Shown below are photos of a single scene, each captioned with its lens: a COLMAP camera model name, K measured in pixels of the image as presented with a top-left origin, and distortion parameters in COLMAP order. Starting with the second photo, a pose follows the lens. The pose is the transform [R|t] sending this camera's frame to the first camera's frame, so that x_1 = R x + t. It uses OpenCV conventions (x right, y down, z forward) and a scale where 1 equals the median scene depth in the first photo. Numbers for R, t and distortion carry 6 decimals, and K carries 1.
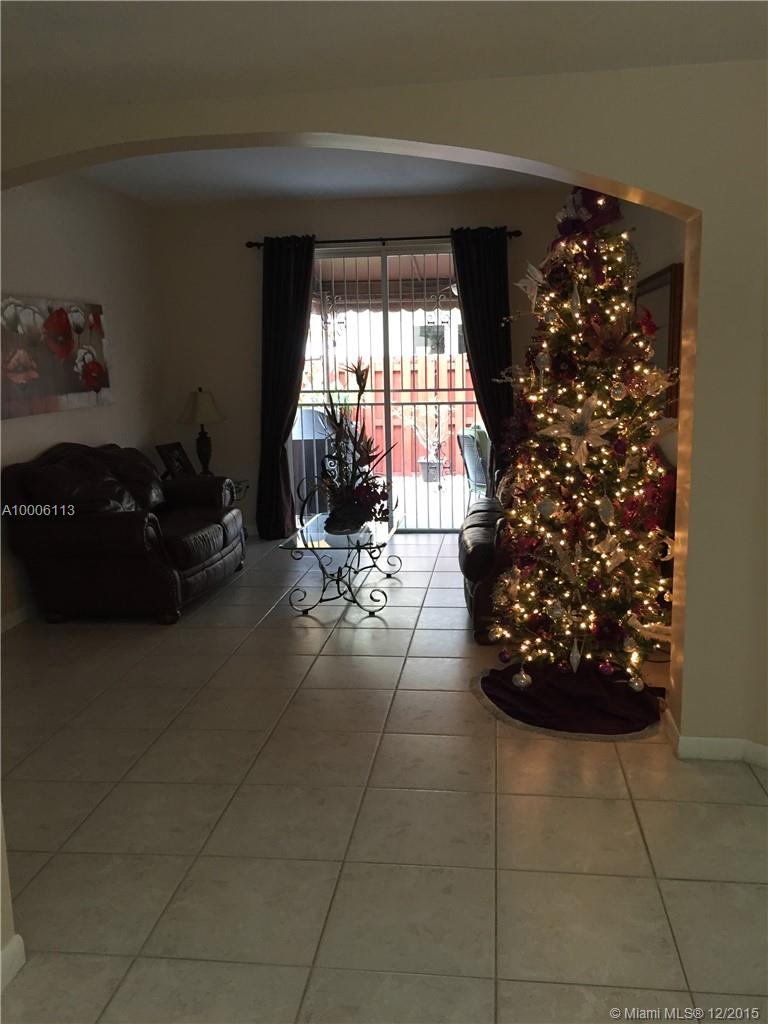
lens RADIAL K [[873.5, 0, 389.6], [0, 873.5, 513.8], [0, 0, 1]] dist [0.053067, -0.047282]
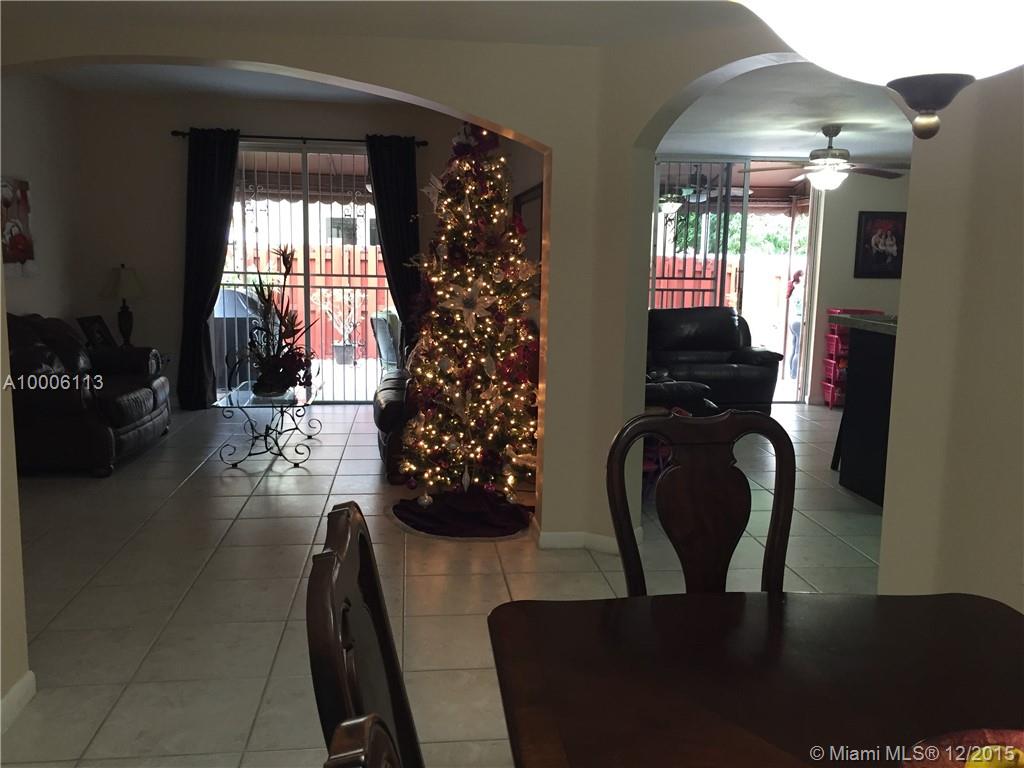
lens RADIAL K [[873.5, 0, 511.8], [0, 873.5, 380.4], [0, 0, 1]] dist [0.053067, -0.047282]
pose [[0.970816, 0.008647, 0.239670, -0.027089], [-0.001047, 0.999493, -0.031820, 0.047960], [-0.239824, 0.030640, 0.970333, -0.223343]]
